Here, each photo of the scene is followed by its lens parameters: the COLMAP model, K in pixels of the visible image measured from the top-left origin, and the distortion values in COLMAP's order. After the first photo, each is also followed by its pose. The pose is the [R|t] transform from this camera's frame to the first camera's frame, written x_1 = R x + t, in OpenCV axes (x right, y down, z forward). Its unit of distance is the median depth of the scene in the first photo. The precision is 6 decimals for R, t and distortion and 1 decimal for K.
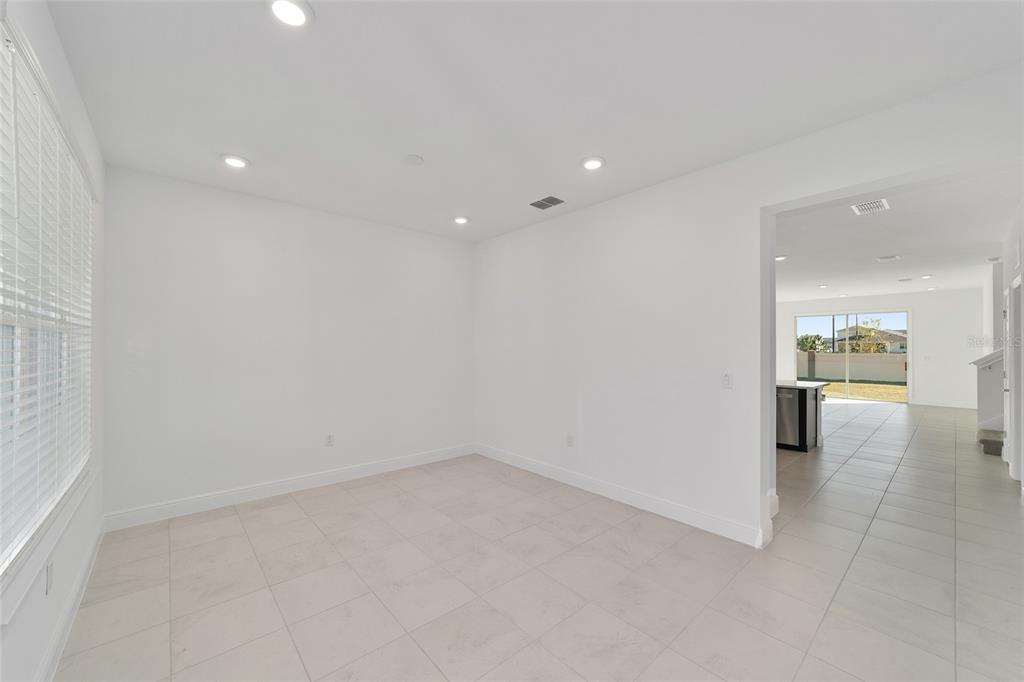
lens RADIAL K [[386.9, 0, 508.6], [0, 386.9, 342.7], [0, 0, 1]] dist [-0.002014, 0.001942]
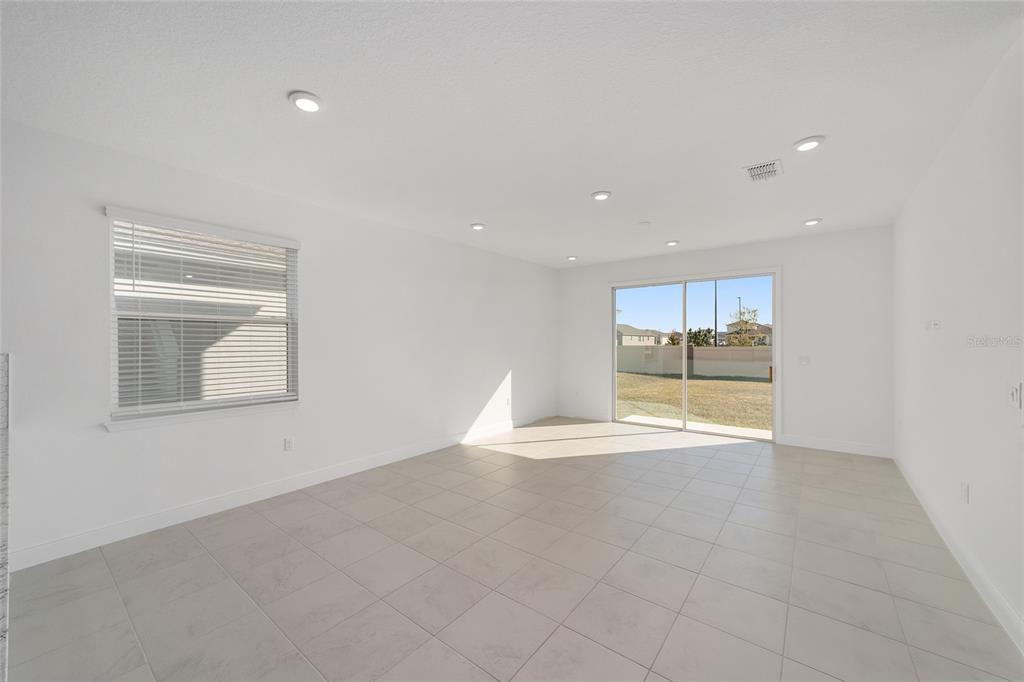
lens RADIAL K [[386.9, 0, 517.5], [0, 386.9, 342.7], [0, 0, 1]] dist [-0.002014, 0.001942]
pose [[0.980580, -0.009977, 0.195864, 0.180582], [0.007905, 0.999904, 0.011360, 0.002478], [-0.195959, -0.009591, 0.980565, 0.169961]]
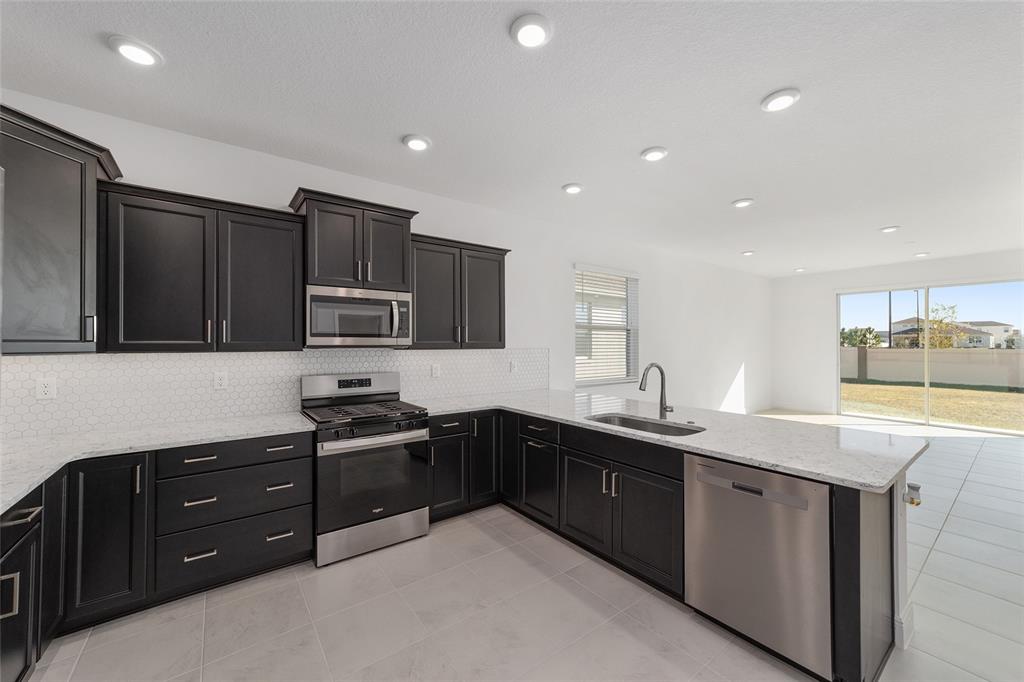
lens RADIAL K [[386.9, 0, 509.1], [0, 386.9, 338.8], [0, 0, 1]] dist [-0.002014, 0.001942]
pose [[0.997233, -0.003565, -0.074251, 0.089863], [0.003713, 0.999991, 0.001862, 0.001408], [0.074243, -0.002132, 0.997238, 0.117158]]
